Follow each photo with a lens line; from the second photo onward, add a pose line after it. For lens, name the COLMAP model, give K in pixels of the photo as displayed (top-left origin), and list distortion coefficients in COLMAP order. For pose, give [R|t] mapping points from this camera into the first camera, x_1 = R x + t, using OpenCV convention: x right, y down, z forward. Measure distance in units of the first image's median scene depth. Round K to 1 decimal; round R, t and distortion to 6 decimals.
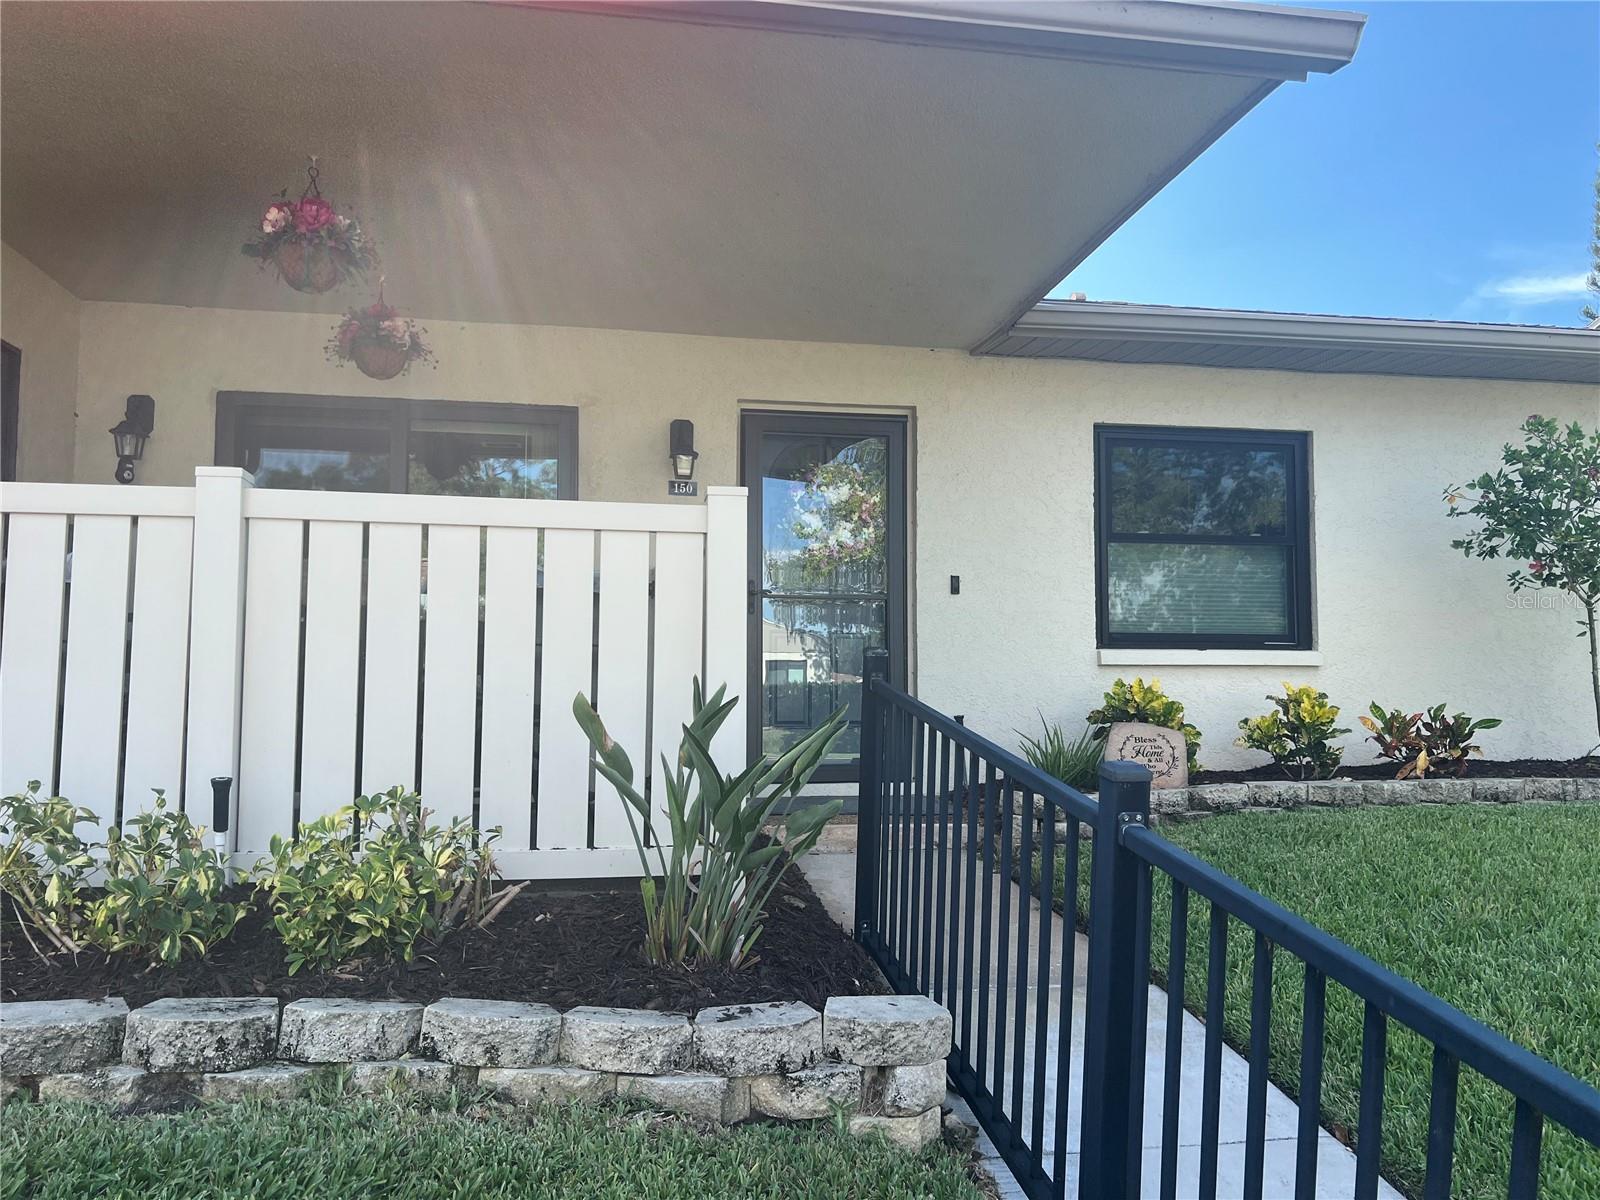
lens RADIAL K [[1215.5, 0, 789.2], [0, 1215.5, 596.0], [0, 0, 1]] dist [0.025387, -0.001016]
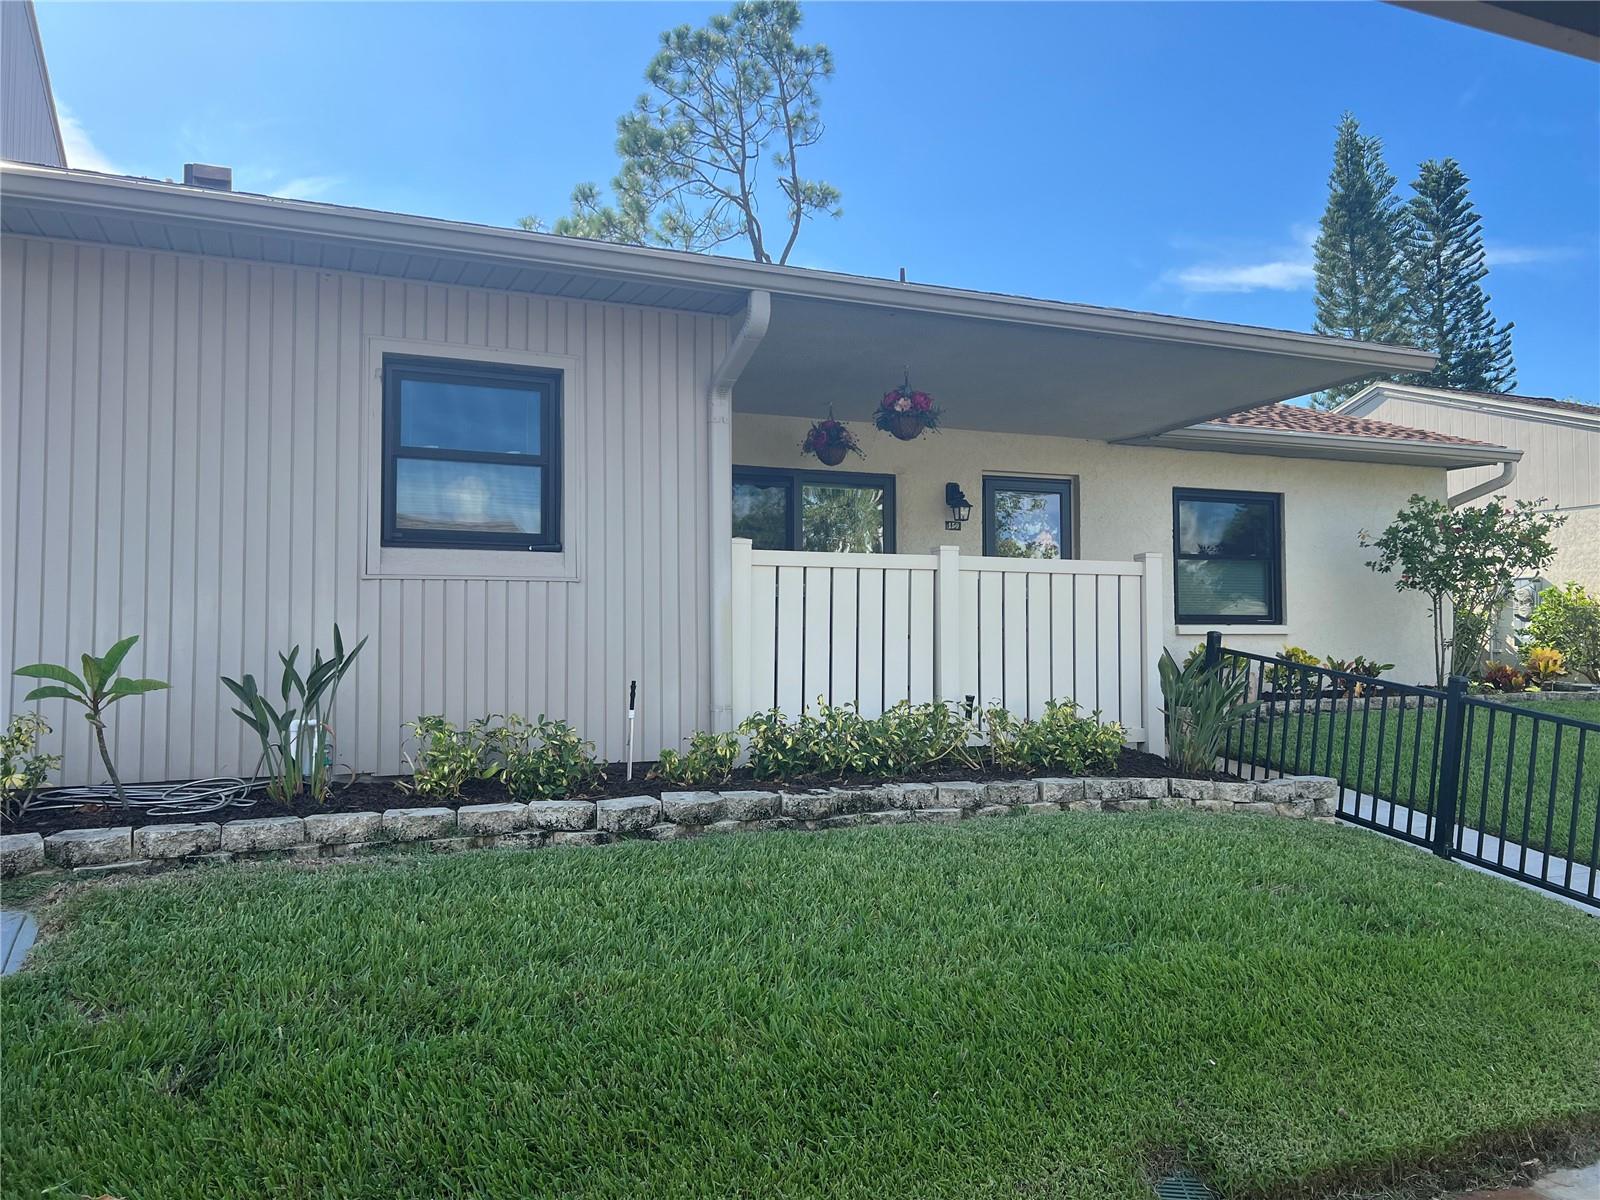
lens RADIAL K [[1235.5, 0, 801.6], [0, 1235.5, 593.2], [0, 0, 1]] dist [0.055185, -0.070928]
pose [[0.970828, 0.003313, 0.239754, -0.674800], [-0.012131, 0.999303, 0.035311, -0.054983], [-0.239469, -0.037189, 0.970191, -0.536077]]
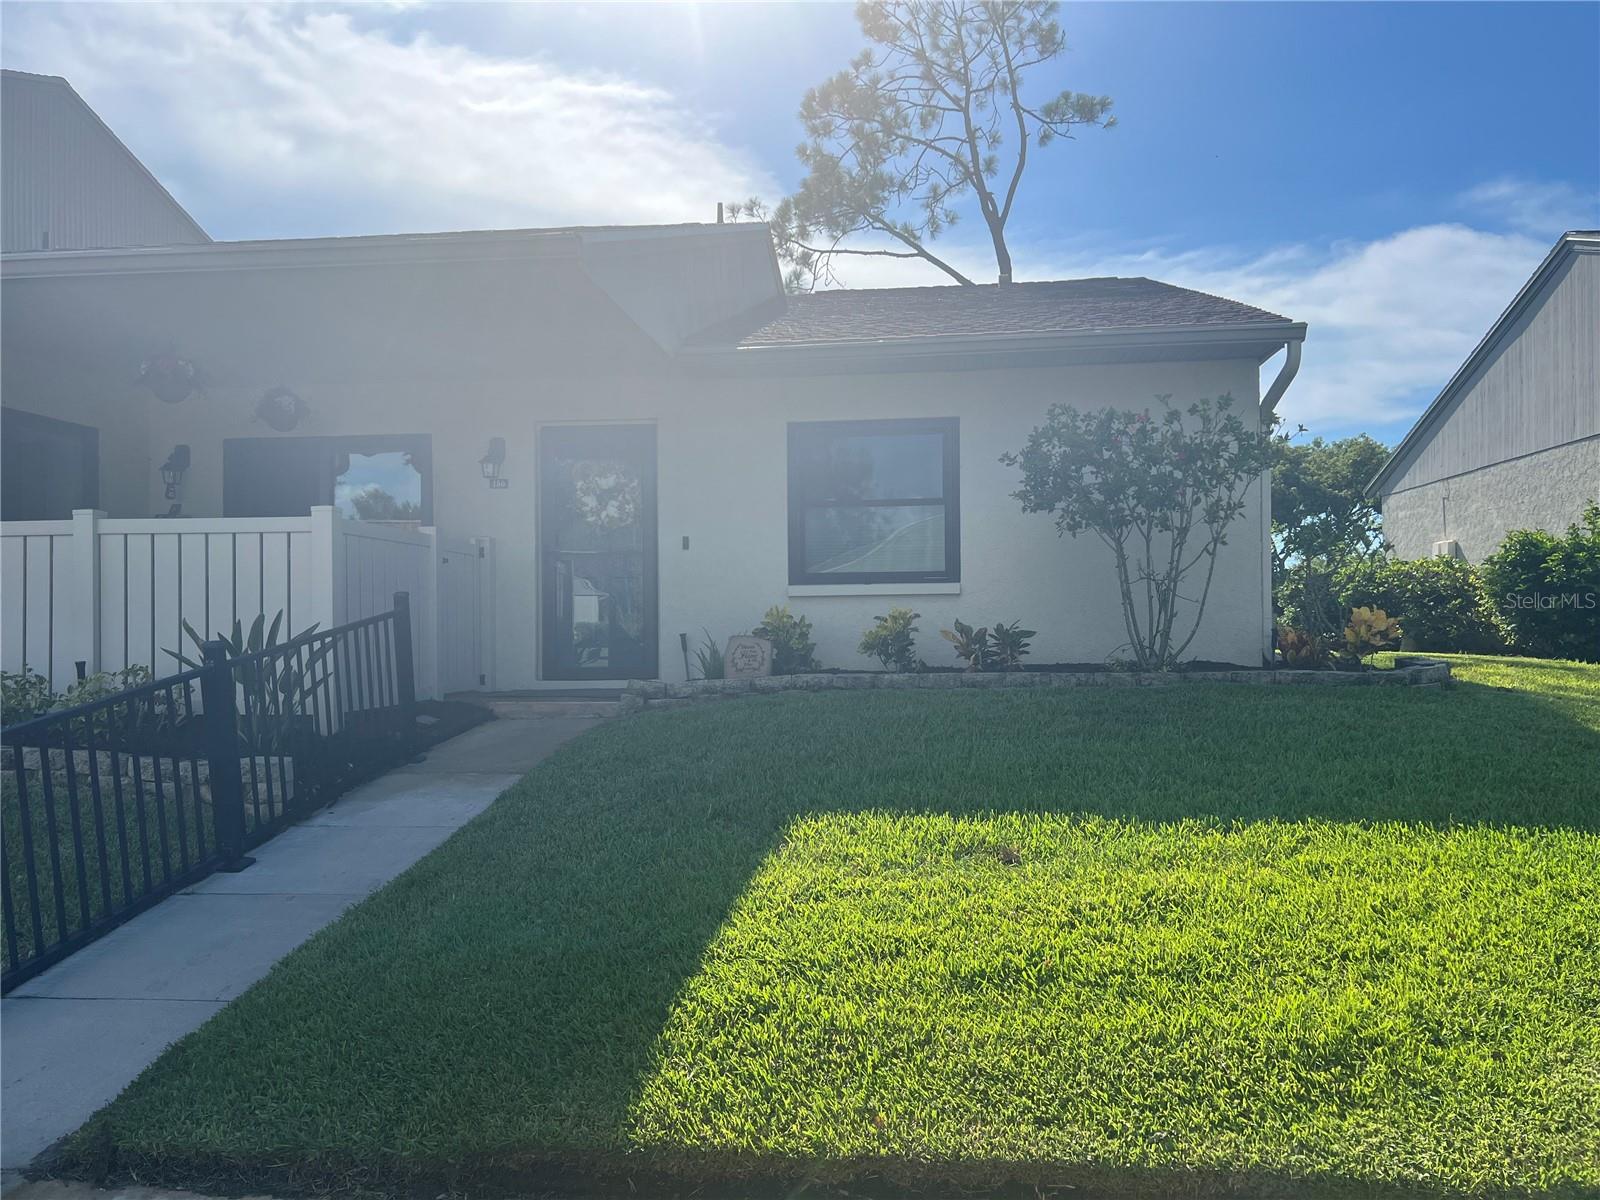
lens RADIAL K [[1236.5, 0, 800.0], [0, 1236.5, 600.0], [0, 0, 1]] dist [0.072242, -0.087183]
pose [[0.956227, -0.016490, -0.292162, 0.717327], [0.033124, 0.998093, 0.052080, -0.013000], [0.290746, -0.059478, 0.954950, -0.370563]]
